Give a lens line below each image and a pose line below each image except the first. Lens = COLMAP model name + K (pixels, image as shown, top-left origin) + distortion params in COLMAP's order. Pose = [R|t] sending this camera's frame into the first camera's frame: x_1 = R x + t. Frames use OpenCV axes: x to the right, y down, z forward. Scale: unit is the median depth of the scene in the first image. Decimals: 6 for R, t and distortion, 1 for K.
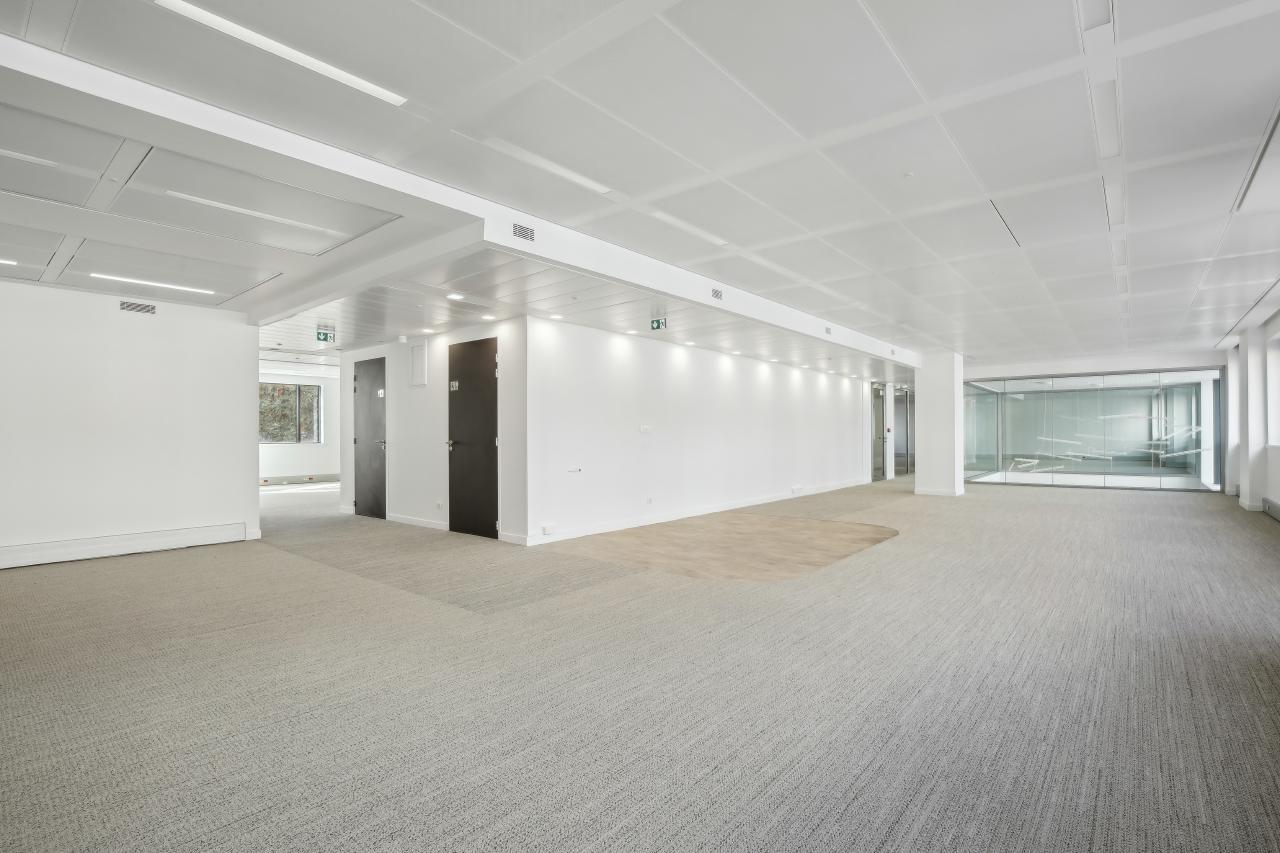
lens RADIAL K [[595.7, 0, 682.8], [0, 595.7, 431.5], [0, 0, 1]] dist [-0.017969, 0.000130]
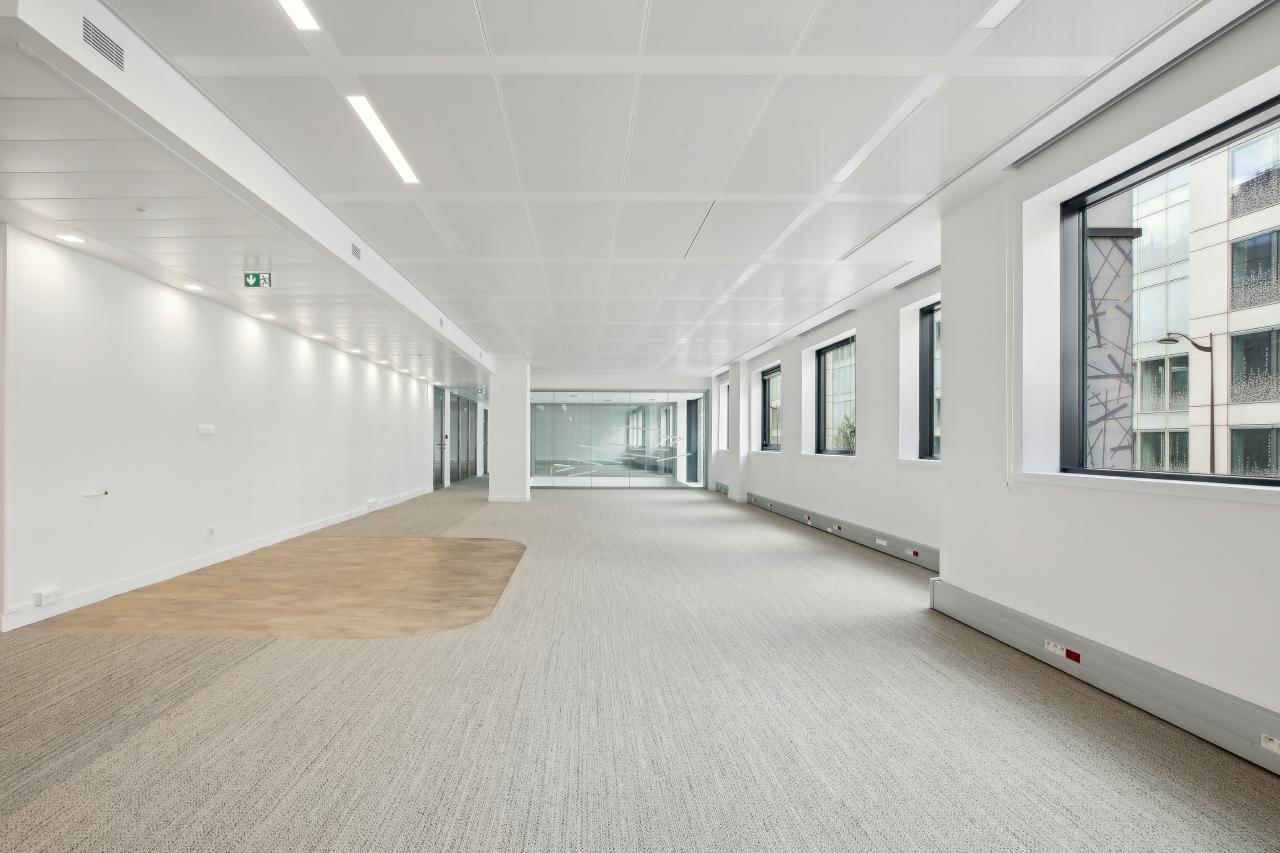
lens RADIAL K [[602.3, 0, 583.7], [0, 602.3, 443.4], [0, 0, 1]] dist [-0.003582, 0.000195]
pose [[0.805821, 0.005535, 0.592133, -0.073018], [-0.010606, 0.999931, 0.005086, 0.001756], [-0.592064, -0.010379, 0.805824, 0.099807]]
